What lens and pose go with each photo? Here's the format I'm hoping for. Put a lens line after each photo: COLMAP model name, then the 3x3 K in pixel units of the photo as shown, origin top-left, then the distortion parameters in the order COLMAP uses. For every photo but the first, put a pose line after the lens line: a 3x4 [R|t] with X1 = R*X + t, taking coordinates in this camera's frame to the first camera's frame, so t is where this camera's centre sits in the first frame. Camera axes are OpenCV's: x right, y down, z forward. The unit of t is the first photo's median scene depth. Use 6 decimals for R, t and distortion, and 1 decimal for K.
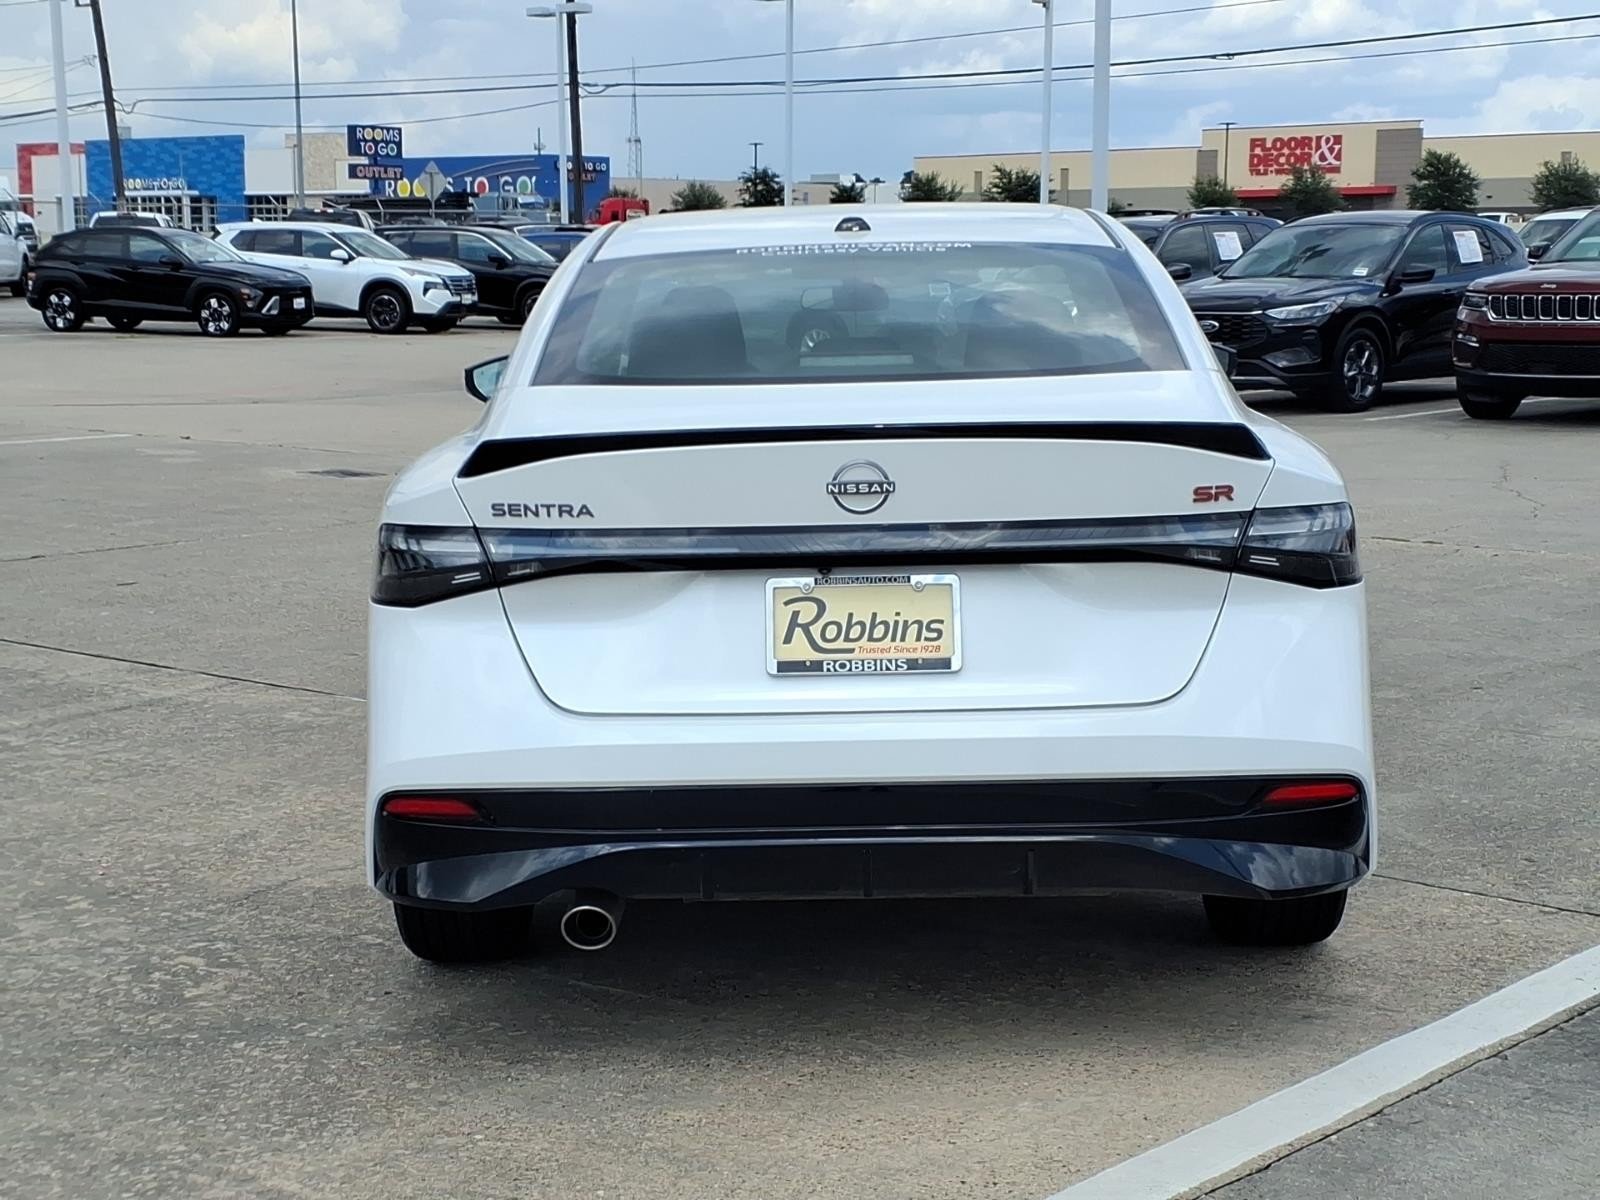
lens RADIAL K [[2520.7, 0, 768.0], [0, 2520.7, 602.3], [0, 0, 1]] dist [0.274433, -0.947514]
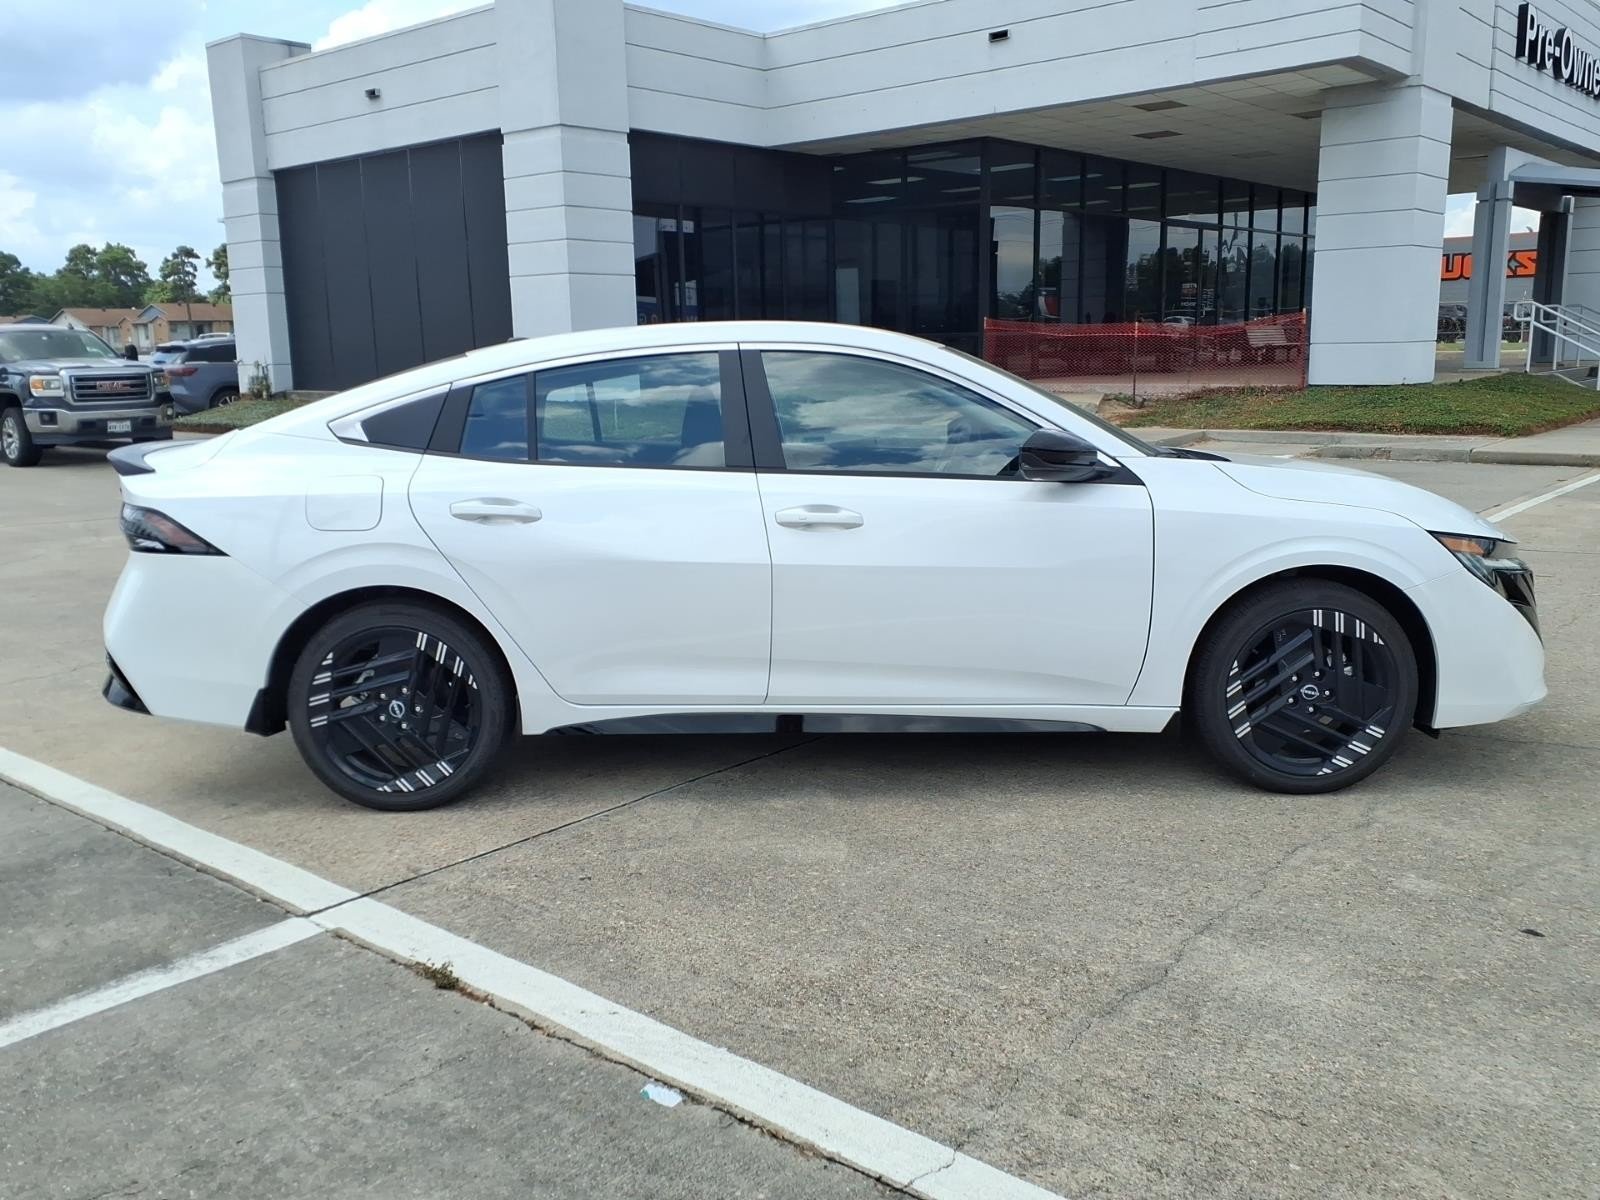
lens RADIAL K [[1359.9, 0, 730.1], [0, 1359.9, 594.3], [0, 0, 1]] dist [0.031819, -0.011677]
pose [[0.026742, 0.176967, -0.983853, 1.229075], [-0.114982, 0.978218, 0.172828, -0.198380], [0.993008, 0.108503, 0.046507, 1.407000]]
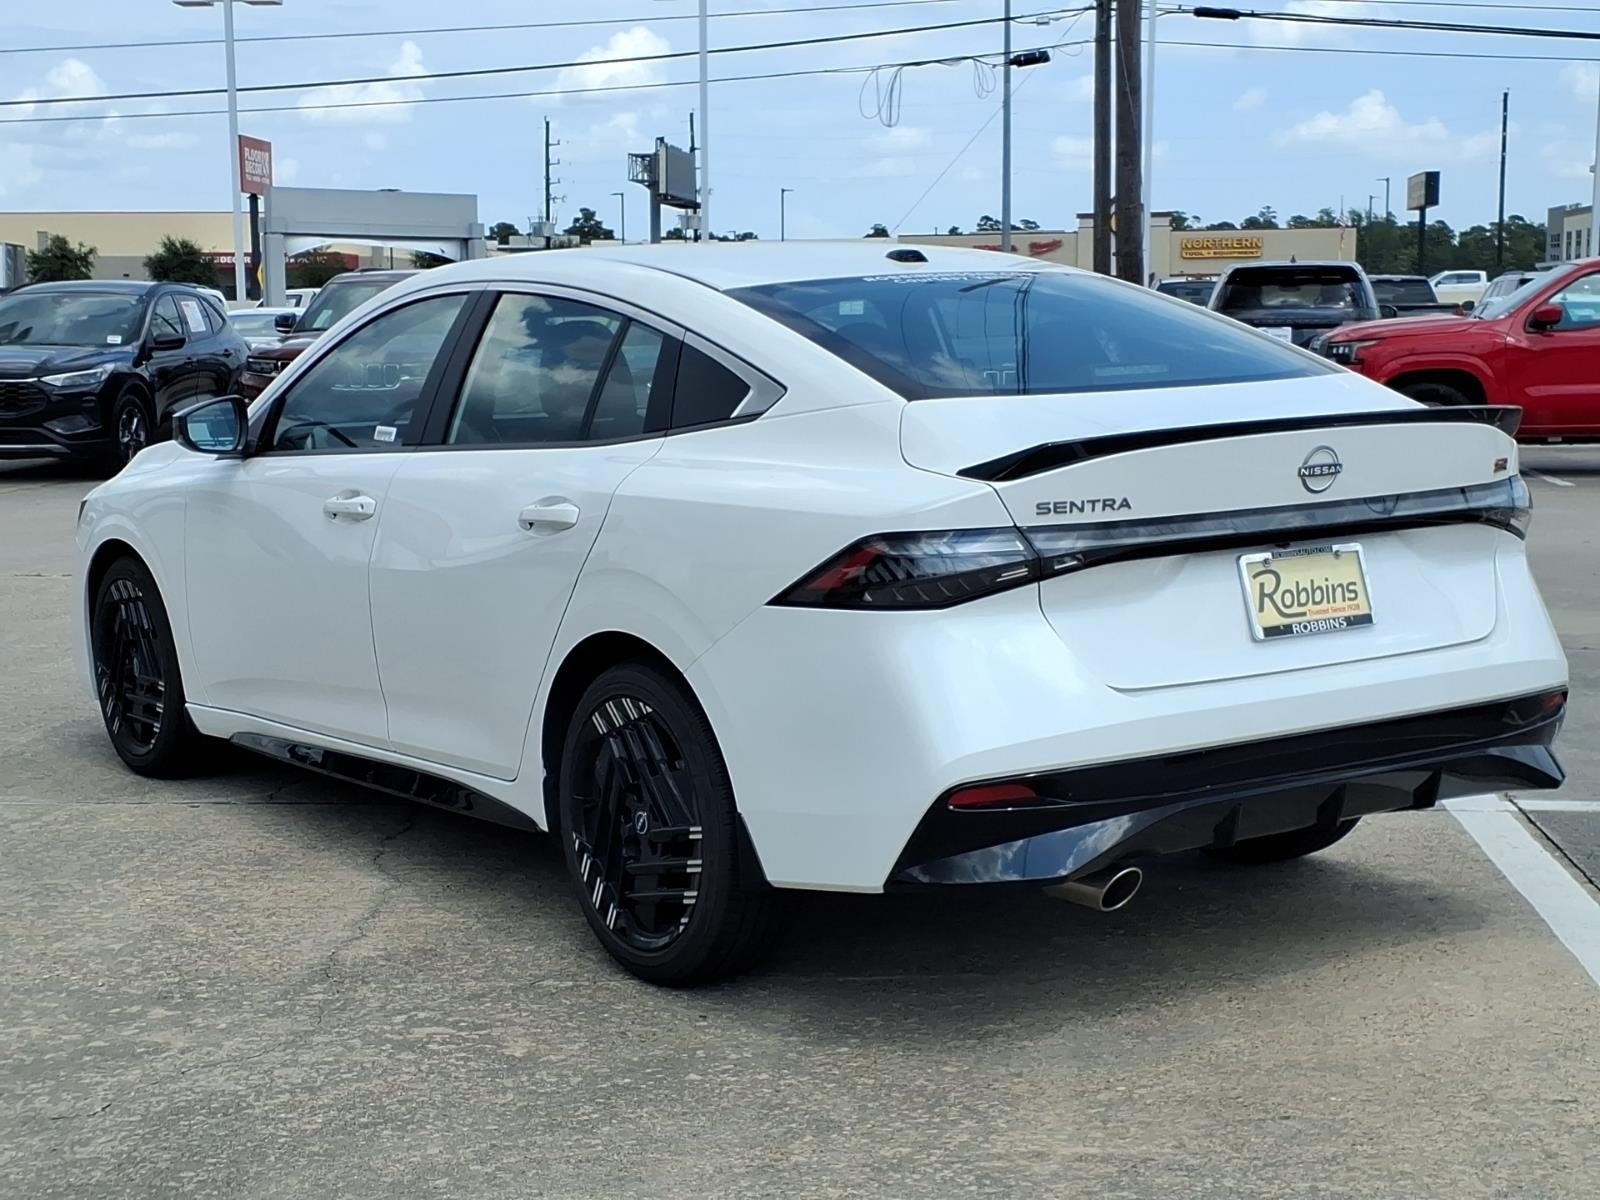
lens RADIAL K [[2520.7, 0, 768.0], [0, 2520.7, 602.3], [0, 0, 1]] dist [0.274433, -0.947514]
pose [[0.810968, -0.070152, 0.580870, -0.821760], [0.088095, 0.996108, -0.002692, -0.004296], [-0.578420, 0.053355, 0.813992, 0.196560]]
